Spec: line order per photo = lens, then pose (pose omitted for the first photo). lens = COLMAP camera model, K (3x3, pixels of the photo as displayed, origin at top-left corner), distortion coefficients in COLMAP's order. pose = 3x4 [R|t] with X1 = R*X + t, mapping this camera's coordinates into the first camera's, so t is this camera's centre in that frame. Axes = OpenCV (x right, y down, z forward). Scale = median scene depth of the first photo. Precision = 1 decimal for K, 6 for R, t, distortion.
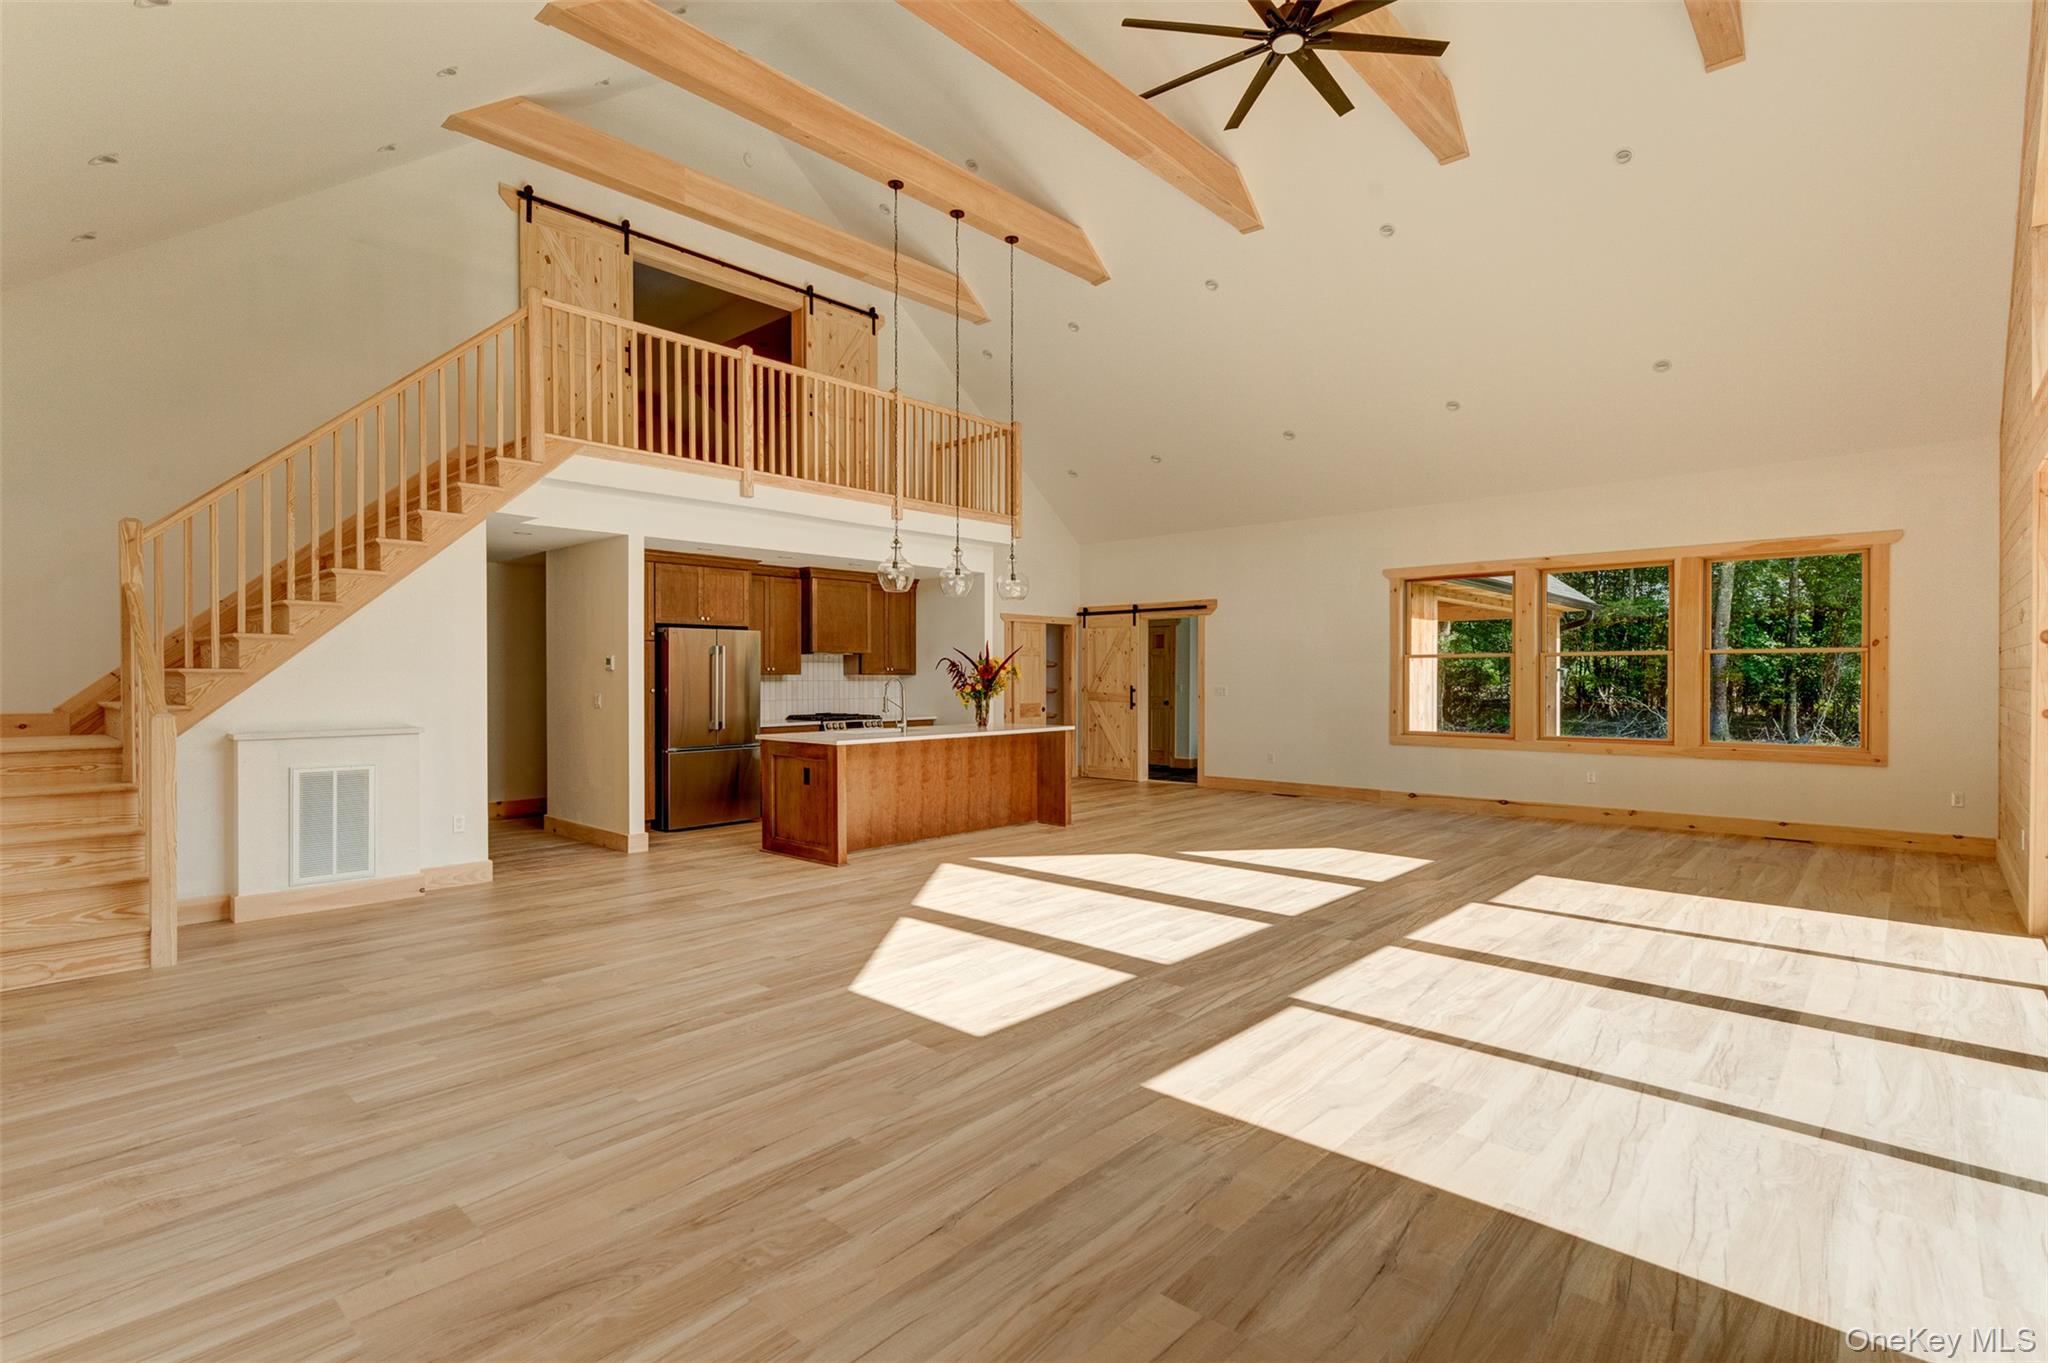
lens RADIAL K [[981.5, 0, 1022.4], [0, 981.5, 683.1], [0, 0, 1]] dist [0.003703, 0.001002]
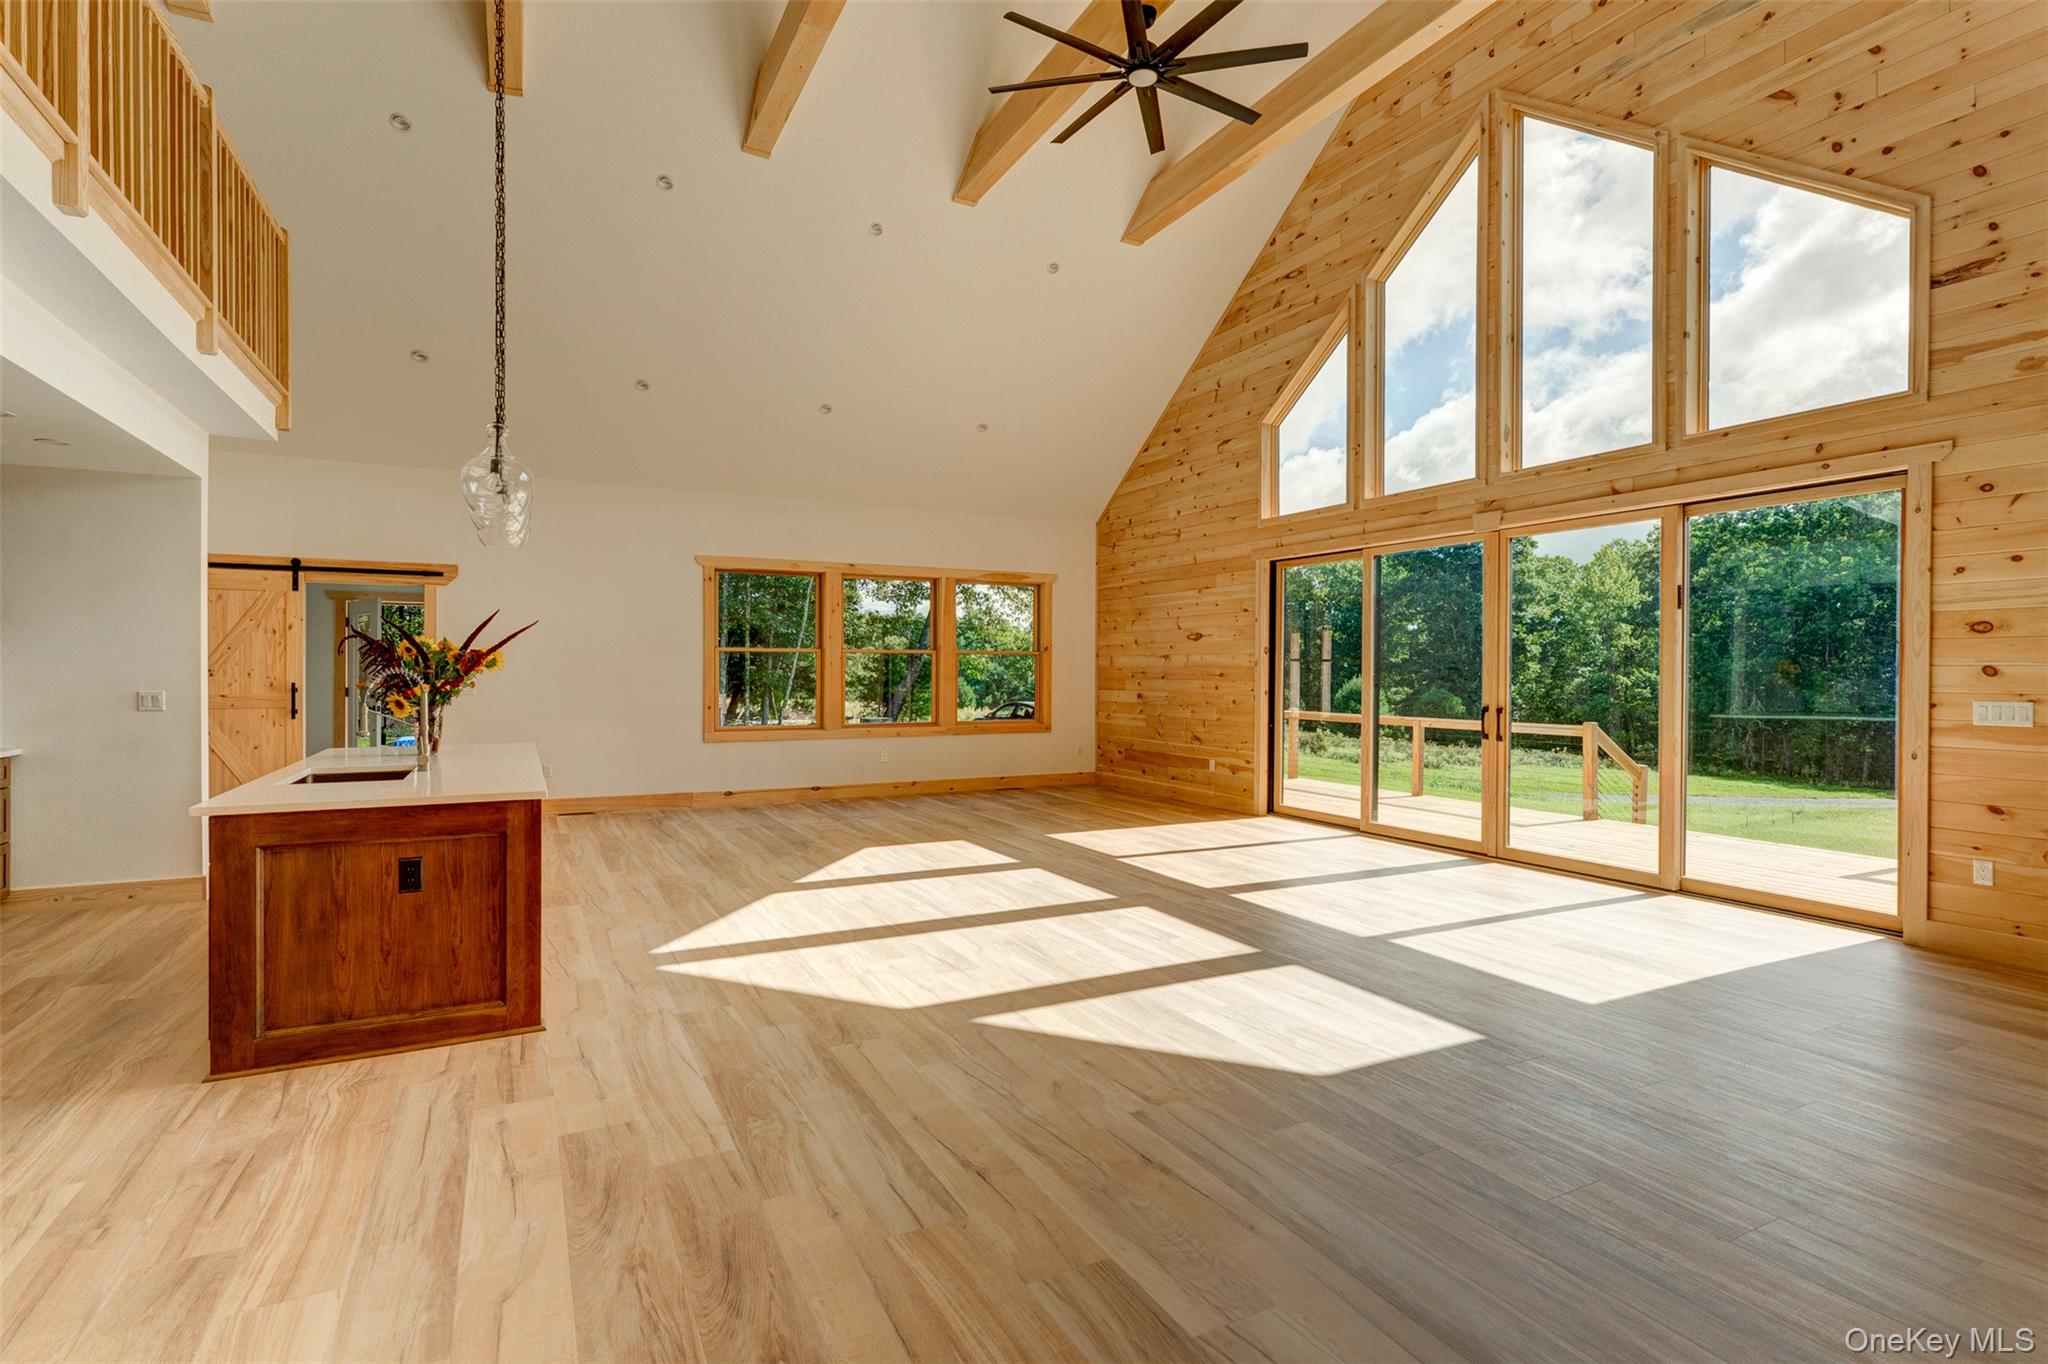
lens RADIAL K [[978.5, 0, 1028.8], [0, 978.5, 676.7], [0, 0, 1]] dist [0.008876, 0.000412]
pose [[0.343563, -0.002698, 0.939126, -0.511375], [0.003295, 0.999993, 0.001667, -0.001524], [-0.939124, 0.002522, 0.343569, 0.498527]]
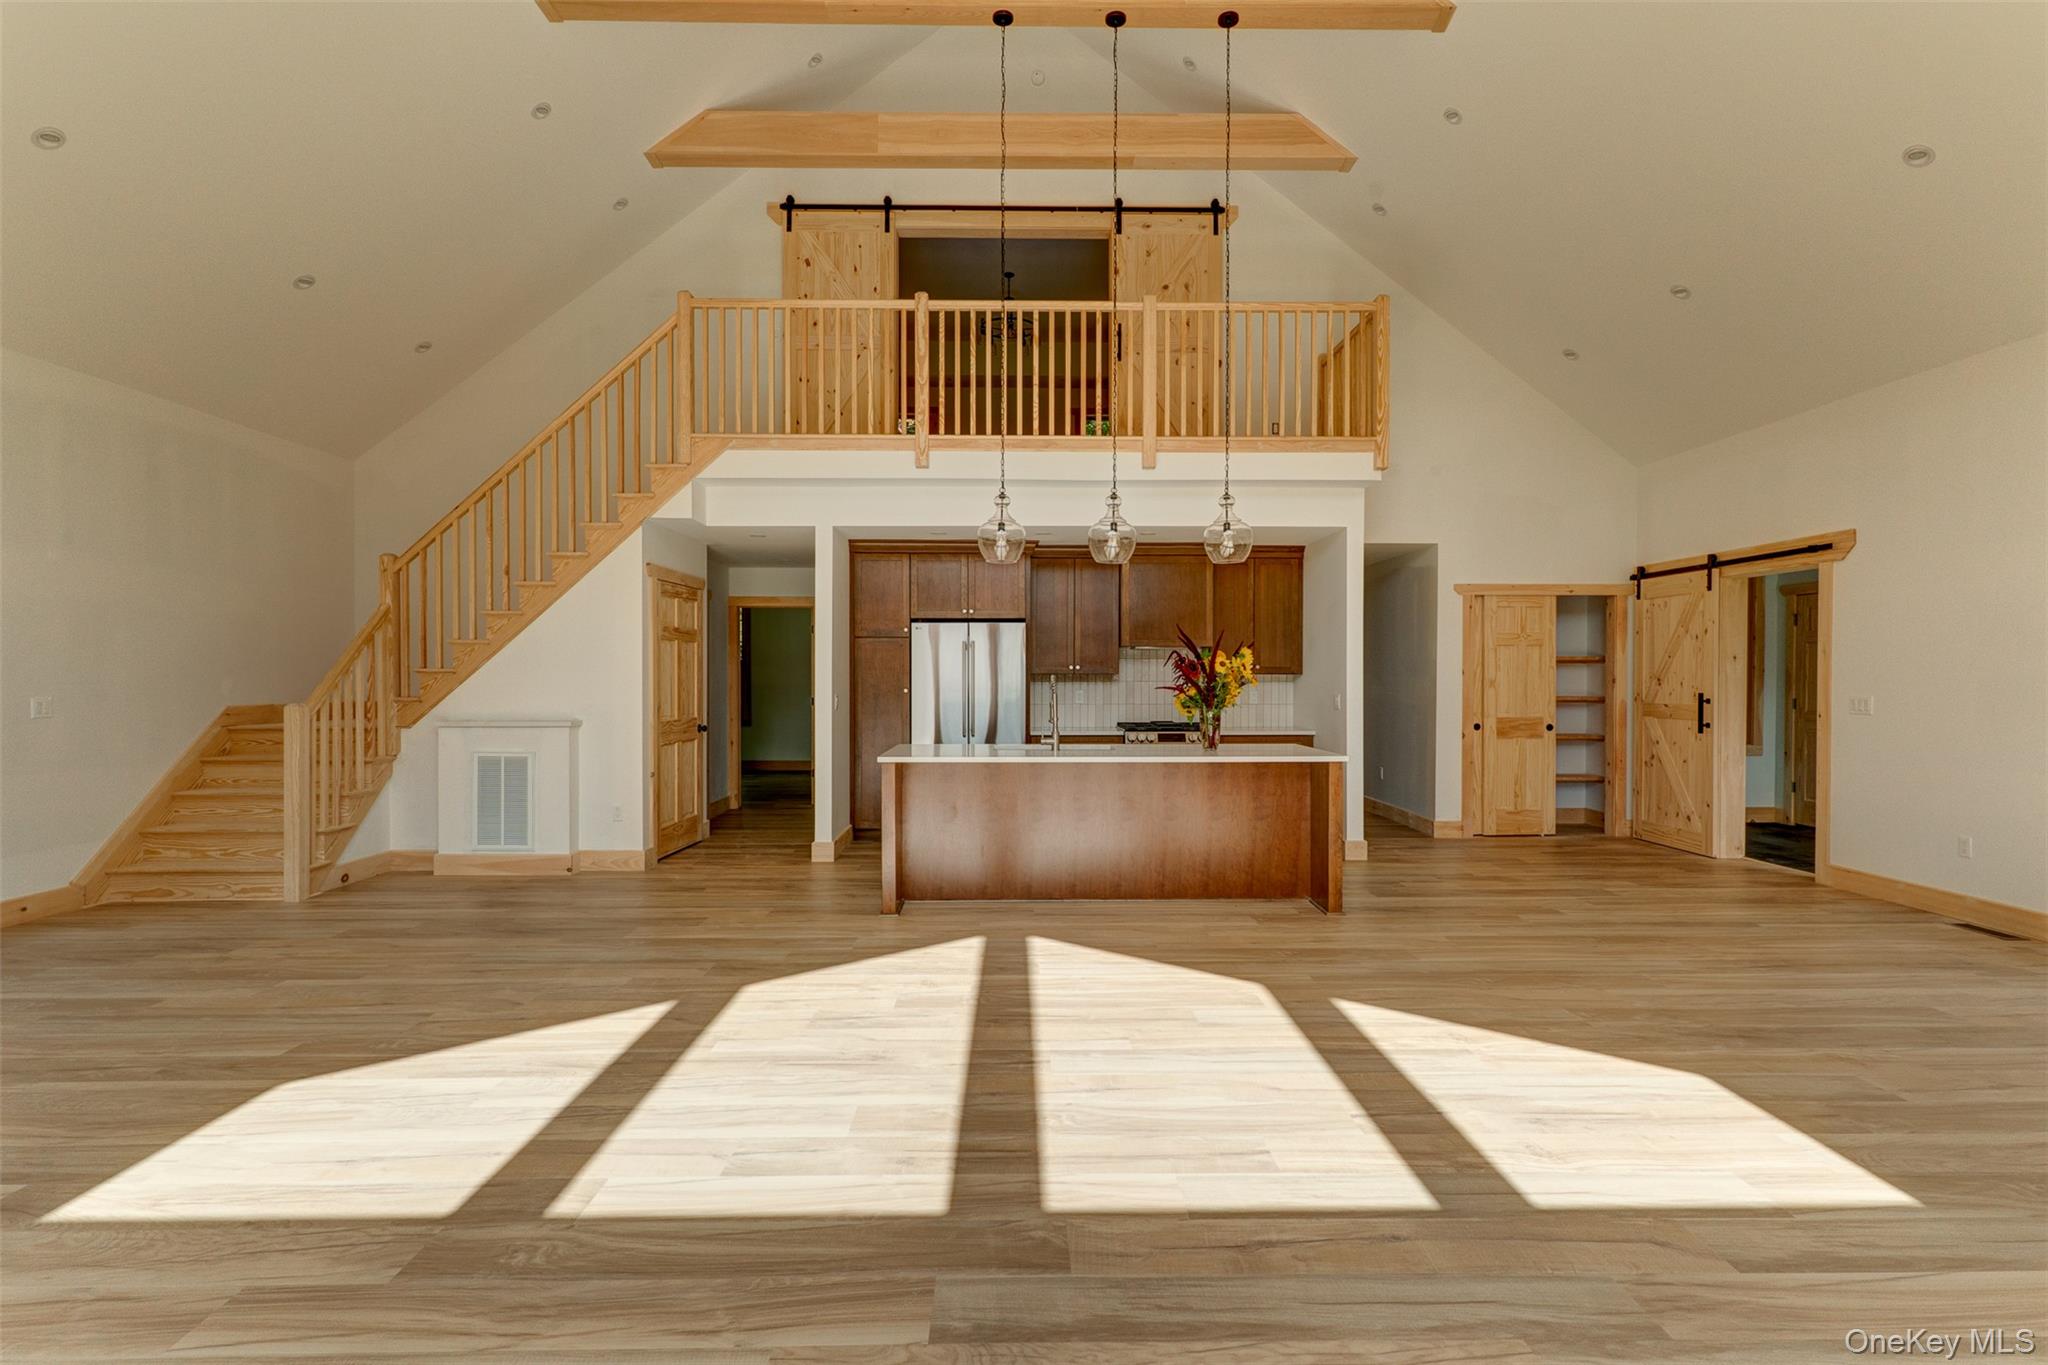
lens RADIAL K [[981.5, 0, 1022.4], [0, 981.5, 684.1], [0, 0, 1]] dist [0.003703, 0.001002]
pose [[0.685041, 0.007872, -0.728462, 0.404191], [-0.007119, 0.999966, 0.004112, -0.003523], [0.728470, 0.002370, 0.685074, 0.468063]]
